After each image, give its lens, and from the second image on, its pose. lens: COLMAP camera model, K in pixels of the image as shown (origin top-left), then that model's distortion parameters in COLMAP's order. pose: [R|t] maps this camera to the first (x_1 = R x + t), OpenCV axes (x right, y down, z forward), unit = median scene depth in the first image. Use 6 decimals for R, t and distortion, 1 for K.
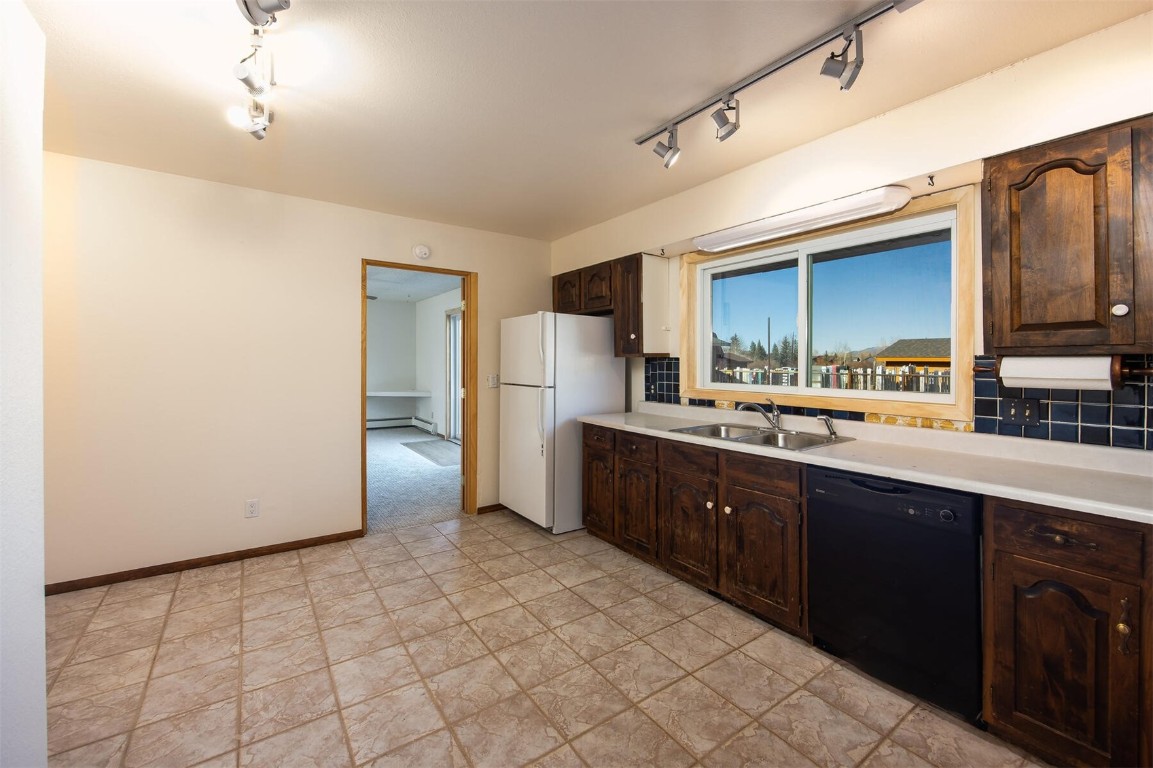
lens RADIAL K [[468.1, 0, 574.7], [0, 468.1, 361.2], [0, 0, 1]] dist [-0.006381, -0.000713]
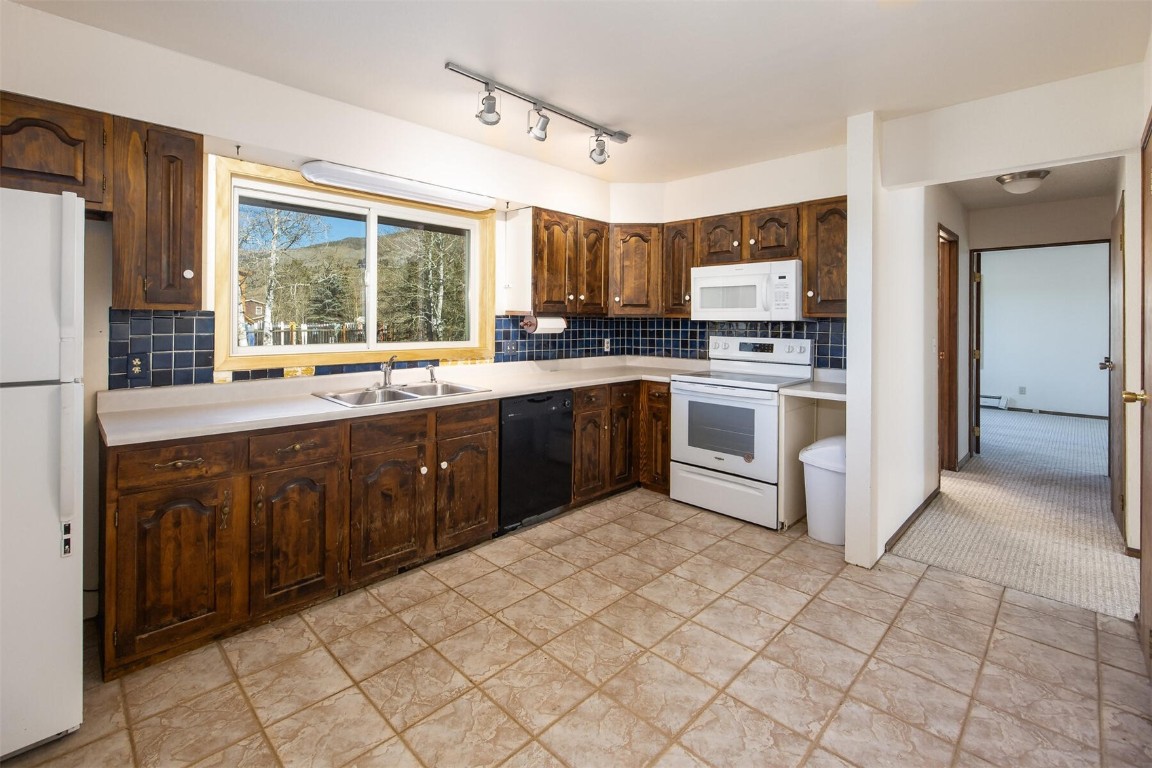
lens RADIAL K [[497.1, 0, 561.4], [0, 497.1, 314.1], [0, 0, 1]] dist [-0.003465, -0.000313]
pose [[-0.160222, 0.006691, 0.987058, -0.921717], [-0.010127, 0.999913, -0.008422, -0.004332], [-0.987029, -0.011346, -0.160140, 1.086706]]
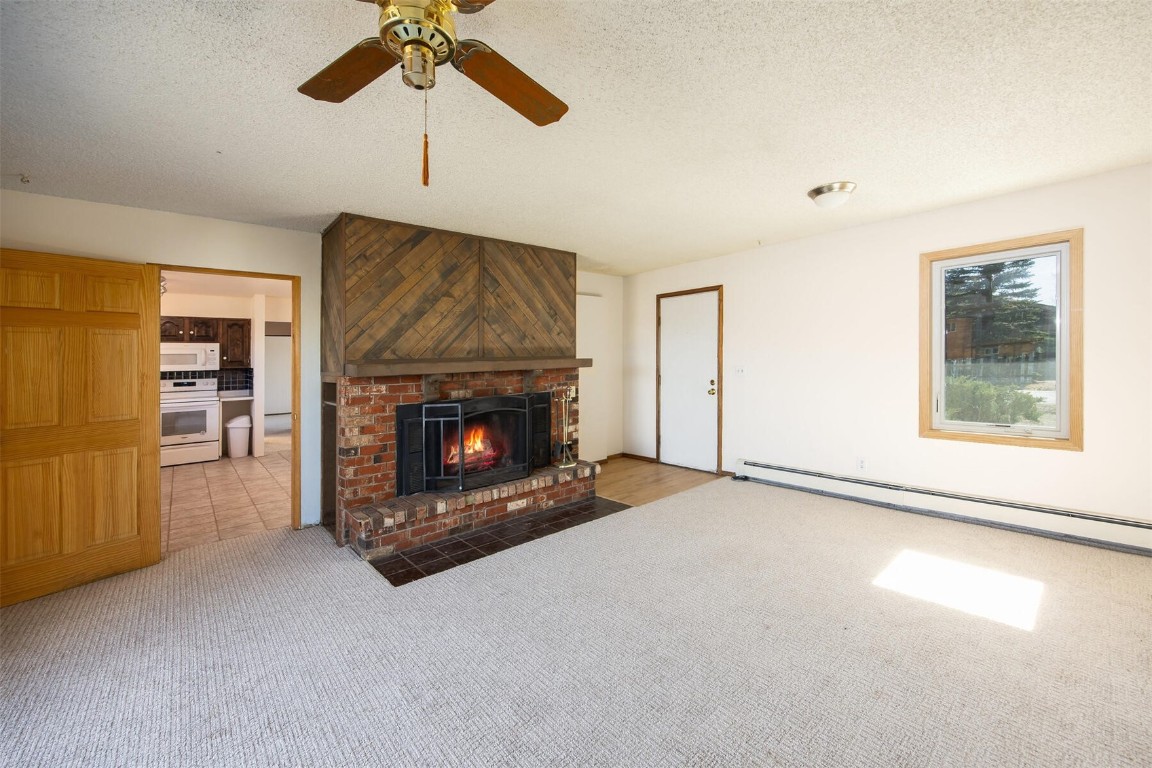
lens RADIAL K [[467.7, 0, 576.4], [0, 467.7, 346.2], [0, 0, 1]] dist [-0.006381, -0.000713]
pose [[-0.996286, 0.016639, -0.084482, -1.803469], [0.019331, 0.999328, -0.031149, -0.021202], [0.083907, -0.032666, -0.995938, 3.737510]]
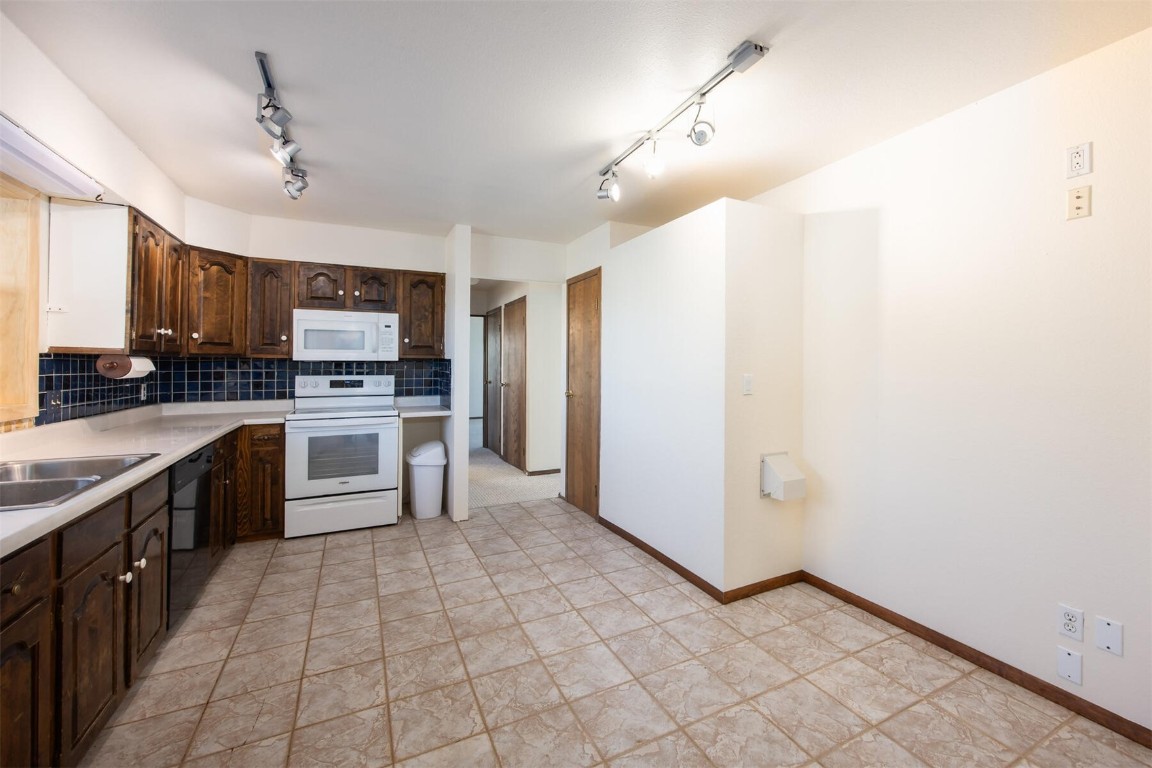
lens RADIAL K [[467.7, 0, 572.9], [0, 467.7, 359.5], [0, 0, 1]] dist [-0.006381, -0.000713]
pose [[-0.982306, -0.003855, 0.187245, -0.545079], [-0.005874, 0.999930, -0.010227, 0.006638], [-0.187193, -0.011146, -0.982260, 1.864518]]
